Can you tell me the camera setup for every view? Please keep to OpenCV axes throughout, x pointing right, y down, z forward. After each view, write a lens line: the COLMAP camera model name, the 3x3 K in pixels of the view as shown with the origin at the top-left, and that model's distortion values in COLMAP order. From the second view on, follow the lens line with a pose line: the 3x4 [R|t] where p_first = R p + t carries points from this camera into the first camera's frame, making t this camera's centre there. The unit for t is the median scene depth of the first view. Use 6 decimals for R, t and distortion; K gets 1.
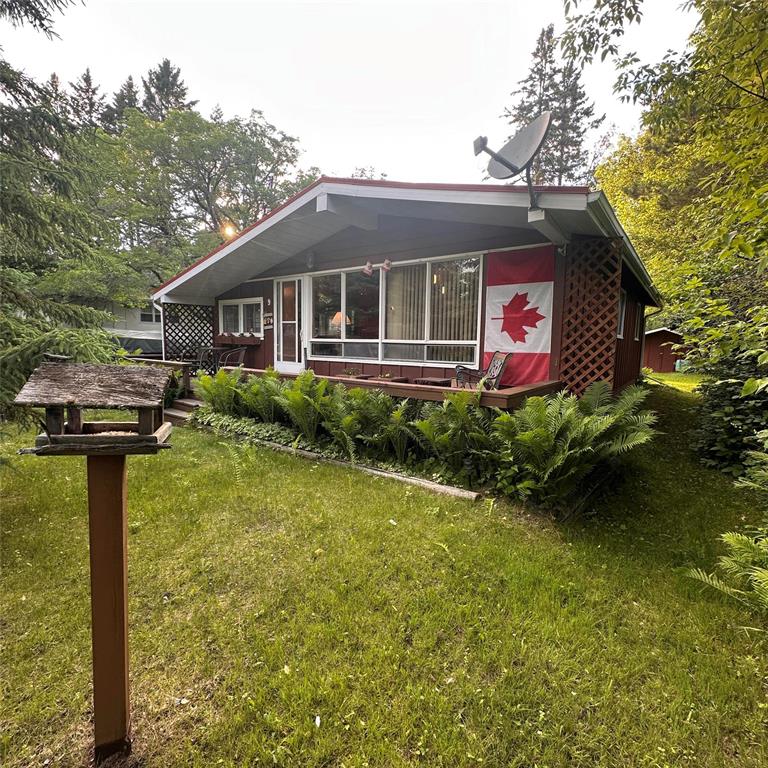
lens RADIAL K [[405.7, 0, 386.3], [0, 405.7, 381.0], [0, 0, 1]] dist [-0.000244, 0.000603]
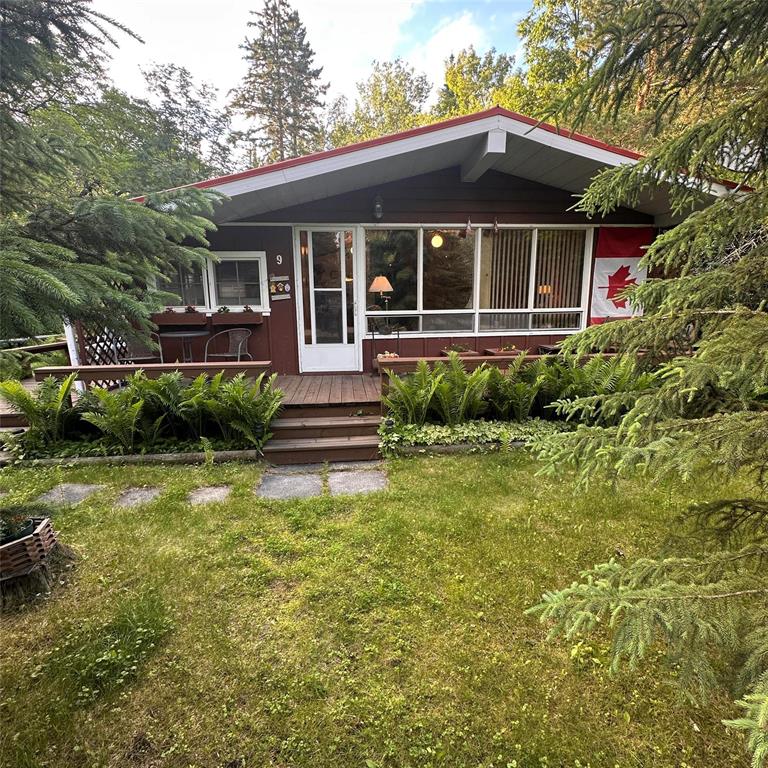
lens RADIAL K [[405.7, 0, 384.3], [0, 405.7, 387.4], [0, 0, 1]] dist [-0.000244, 0.000603]
pose [[0.740466, -0.161914, 0.652299, -0.740236], [0.091521, 0.985798, 0.140804, -0.070926], [-0.665834, -0.044562, 0.744768, 0.413311]]
